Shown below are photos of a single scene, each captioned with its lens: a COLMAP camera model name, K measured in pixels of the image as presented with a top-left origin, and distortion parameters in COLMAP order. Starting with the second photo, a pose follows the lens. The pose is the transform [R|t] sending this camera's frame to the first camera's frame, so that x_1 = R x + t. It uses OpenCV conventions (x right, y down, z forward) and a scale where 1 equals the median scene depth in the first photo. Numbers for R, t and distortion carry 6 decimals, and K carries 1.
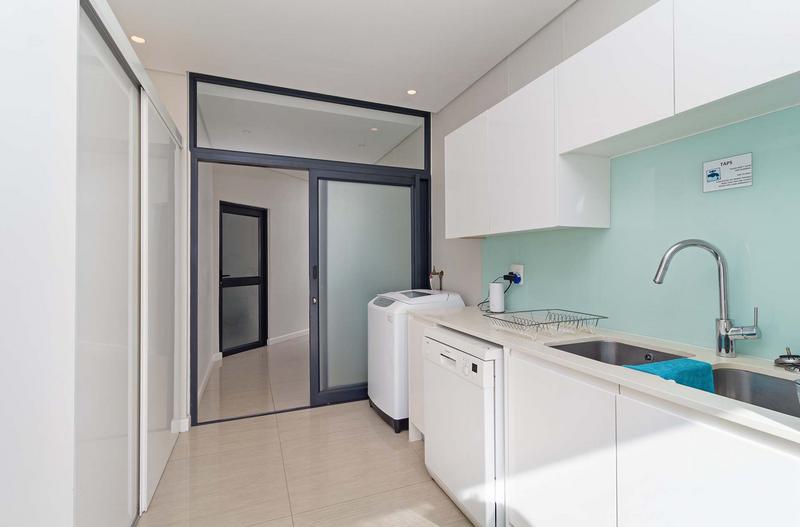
lens RADIAL K [[372.8, 0, 400.6], [0, 372.8, 260.7], [0, 0, 1]] dist [-0.001983, -0.000023]
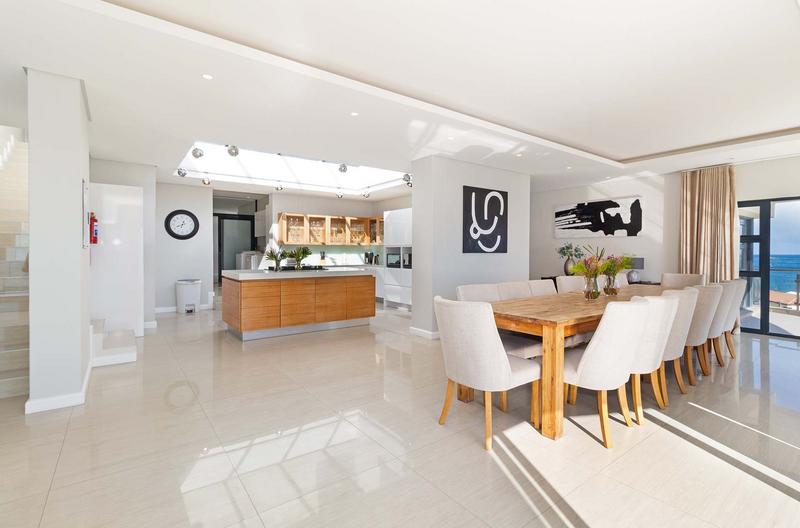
lens RADIAL K [[372.8, 0, 398.1], [0, 372.8, 257.5], [0, 0, 1]] dist [-0.001983, -0.000023]
pose [[0.969068, 0.009834, 0.246597, 0.528757], [-0.011994, 0.999902, 0.007257, 0.101381], [-0.246501, -0.009990, 0.969091, -2.816745]]
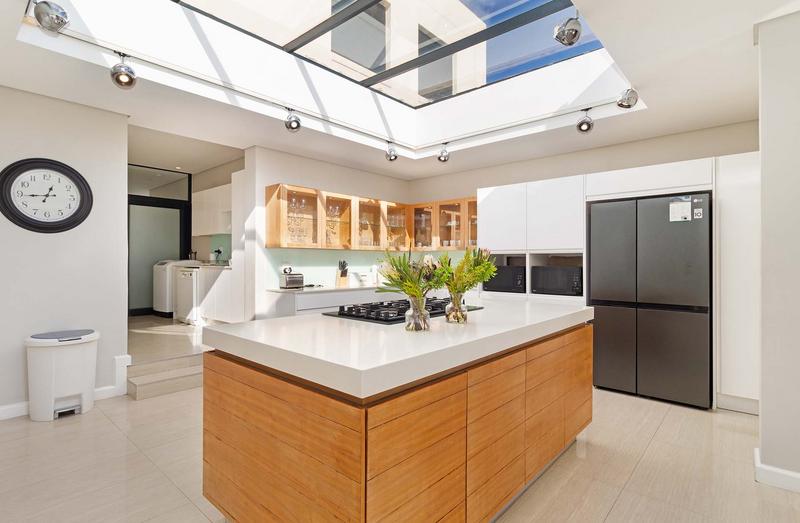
lens RADIAL K [[401.5, 0, 401.9], [0, 401.5, 262.7], [0, 0, 1]] dist [0.004403, 0.001298]
pose [[0.897800, 0.013582, 0.440195, 0.160277], [-0.011912, 0.999908, -0.006556, 0.094528], [-0.440243, 0.000643, 0.897878, -1.555043]]
